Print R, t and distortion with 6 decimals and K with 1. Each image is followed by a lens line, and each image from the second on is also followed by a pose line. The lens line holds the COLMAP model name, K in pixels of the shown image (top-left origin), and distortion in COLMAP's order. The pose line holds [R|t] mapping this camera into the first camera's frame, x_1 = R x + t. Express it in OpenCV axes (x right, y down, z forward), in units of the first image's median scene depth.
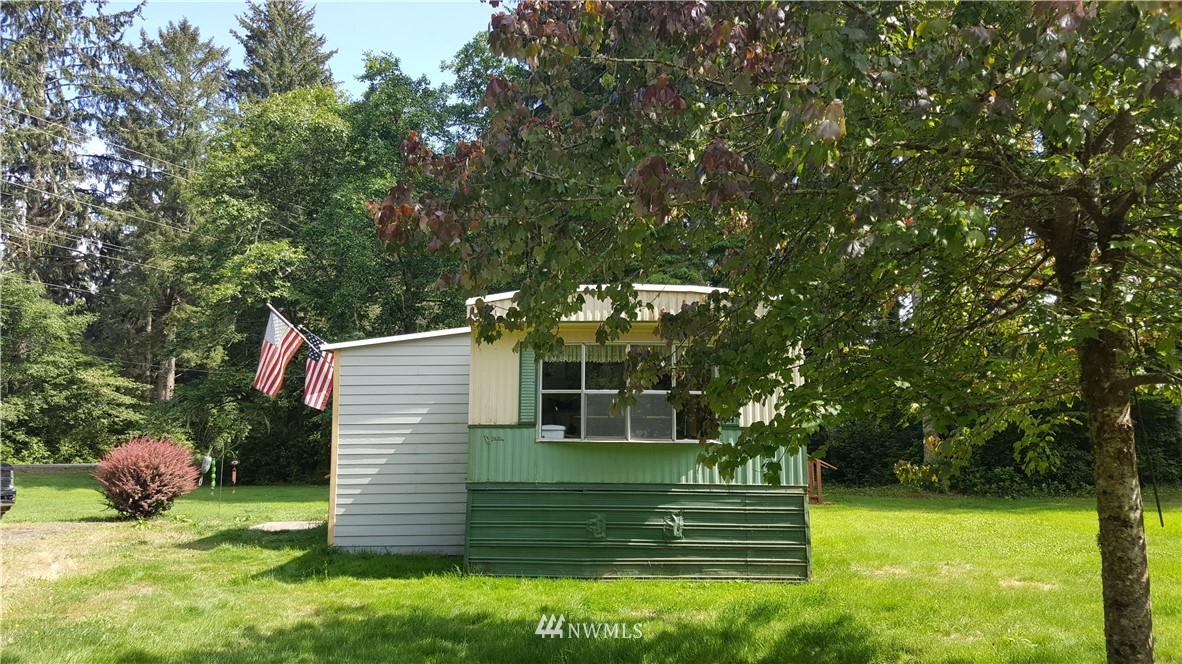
lens RADIAL K [[876.2, 0, 591.0], [0, 876.2, 332.0], [0, 0, 1]] dist [0.030200, -0.001644]
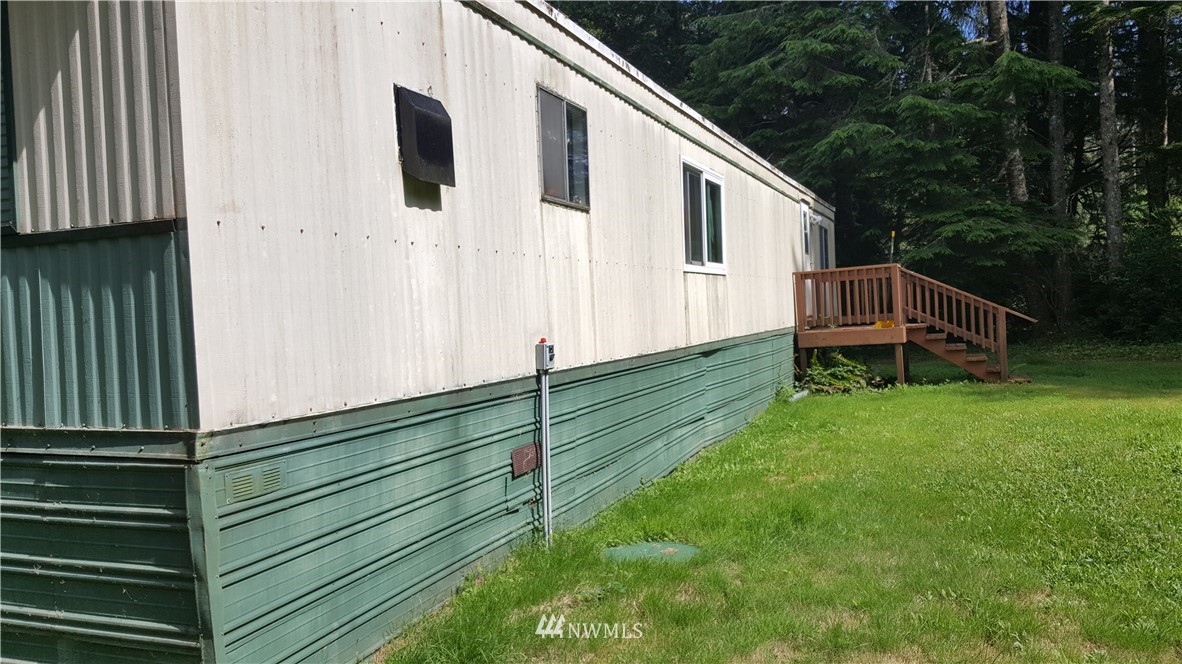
lens RADIAL K [[876.2, 0, 591.0], [0, 876.2, 332.0], [0, 0, 1]] dist [0.030200, -0.001644]
pose [[0.934287, -0.034282, -0.354869, 0.291131], [0.090696, 0.985474, 0.143579, 0.072499], [0.344792, -0.166329, 0.923825, 0.499086]]
